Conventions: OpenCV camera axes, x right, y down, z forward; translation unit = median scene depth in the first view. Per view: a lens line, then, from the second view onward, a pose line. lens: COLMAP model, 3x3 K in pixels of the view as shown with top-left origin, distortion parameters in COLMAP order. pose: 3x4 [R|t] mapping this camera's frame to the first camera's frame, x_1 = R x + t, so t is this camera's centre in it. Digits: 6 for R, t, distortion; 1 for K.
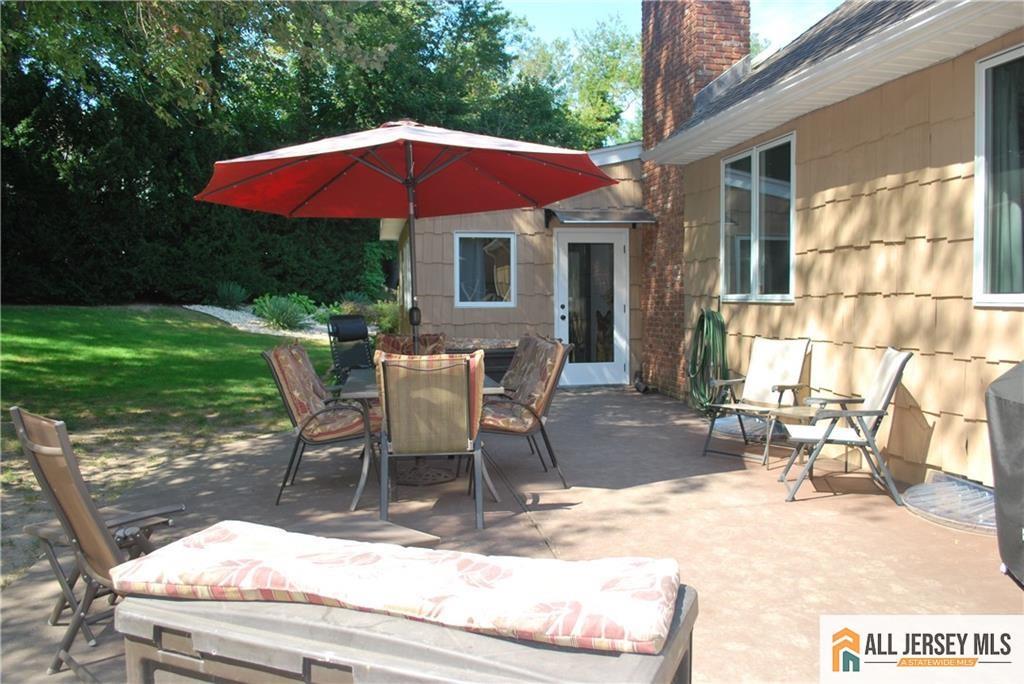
lens RADIAL K [[805.2, 0, 519.1], [0, 805.2, 345.8], [0, 0, 1]] dist [-0.084309, 0.012903]
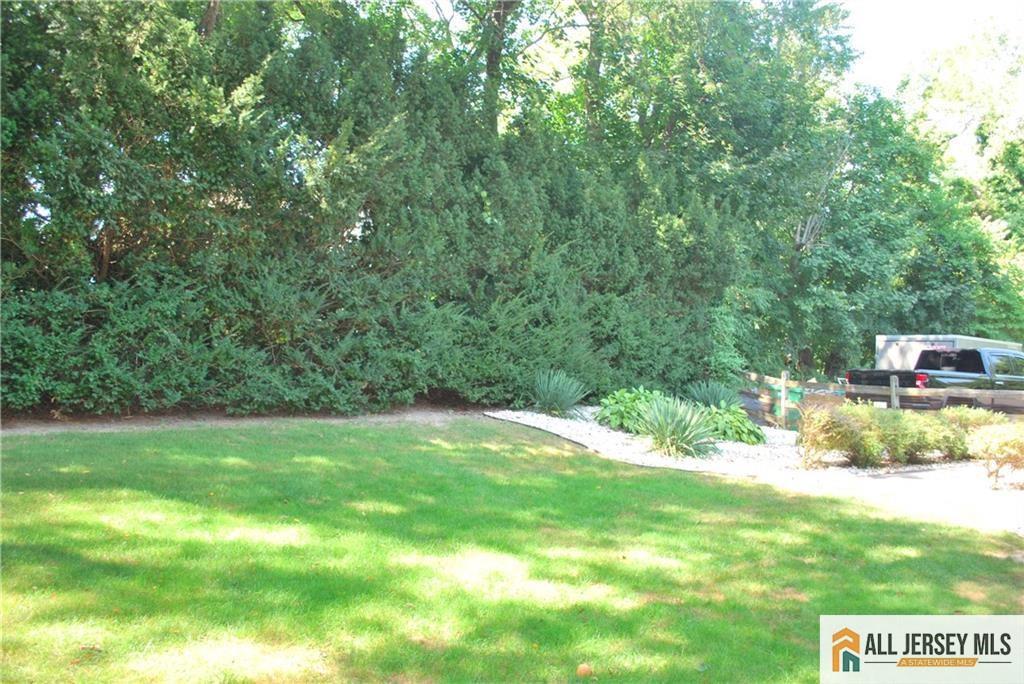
lens RADIAL K [[805.2, 0, 519.4], [0, 805.2, 349.5], [0, 0, 1]] dist [-0.084309, 0.012903]
pose [[0.978414, -0.027366, -0.204836, -0.268203], [0.007315, 0.995158, -0.098012, -0.037300], [0.206526, 0.094398, 0.973877, 0.402251]]
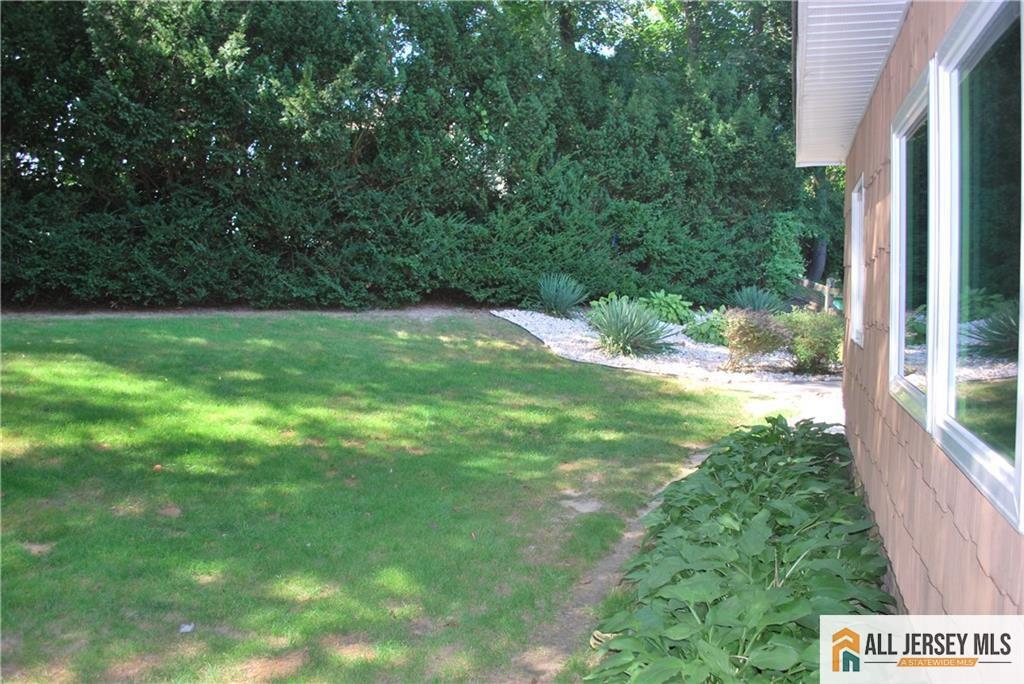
lens RADIAL K [[805.2, 0, 514.6], [0, 805.2, 349.4], [0, 0, 1]] dist [-0.084309, 0.012903]
pose [[0.870810, 0.033083, -0.490505, -0.068190], [-0.024153, 0.999407, 0.024528, -0.034167], [0.491026, -0.009512, 0.871093, 0.407602]]
